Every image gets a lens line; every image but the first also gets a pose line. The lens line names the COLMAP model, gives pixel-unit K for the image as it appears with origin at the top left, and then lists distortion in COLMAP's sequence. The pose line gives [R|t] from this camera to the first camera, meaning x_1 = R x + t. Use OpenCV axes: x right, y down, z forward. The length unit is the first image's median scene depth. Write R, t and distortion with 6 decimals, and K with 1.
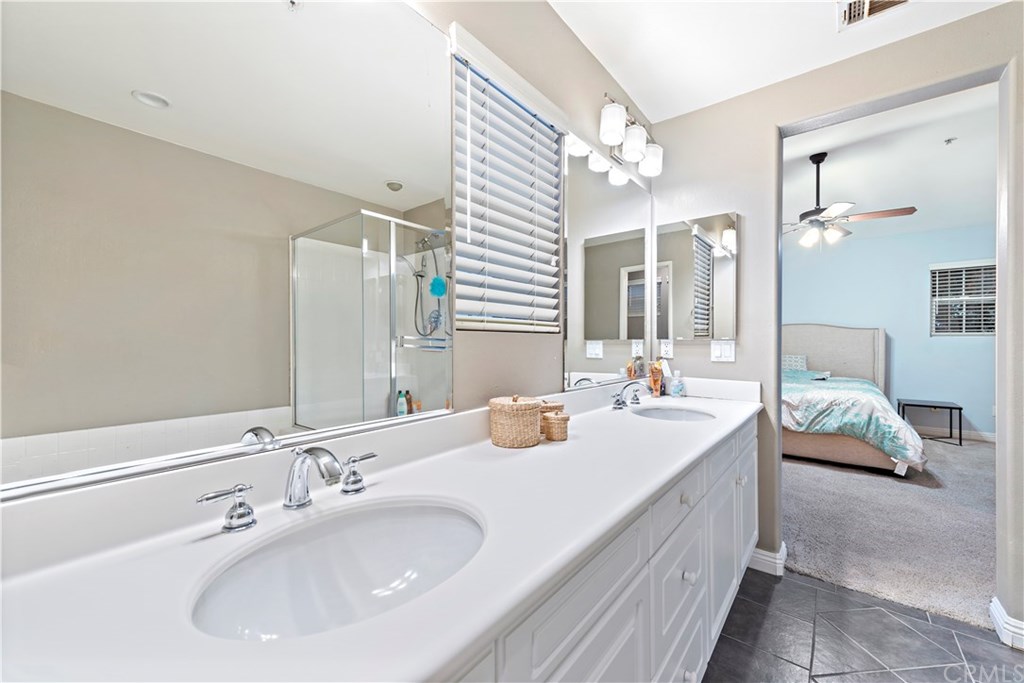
lens RADIAL K [[400.2, 0, 508.4], [0, 400.2, 340.1], [0, 0, 1]] dist [0.013835, -0.003399]
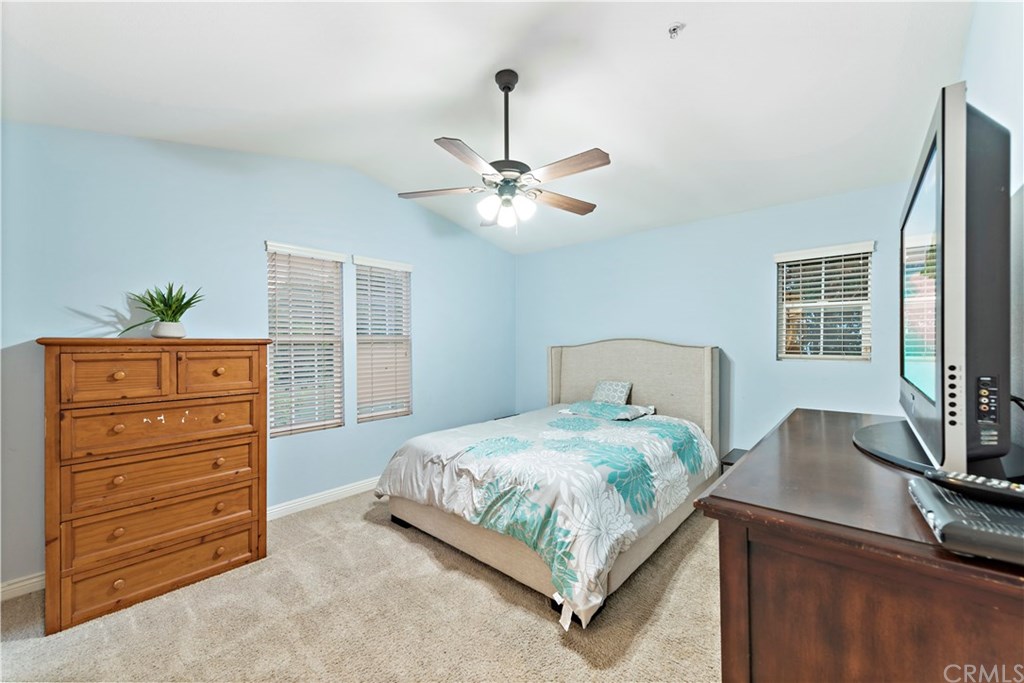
lens RADIAL K [[400.2, 0, 508.2], [0, 400.2, 345.1], [0, 0, 1]] dist [0.013835, -0.003399]
pose [[0.998574, -0.004278, -0.053211, 0.644658], [0.004870, 0.999928, 0.011008, -0.044694], [0.053160, -0.011252, 0.998523, 0.307778]]
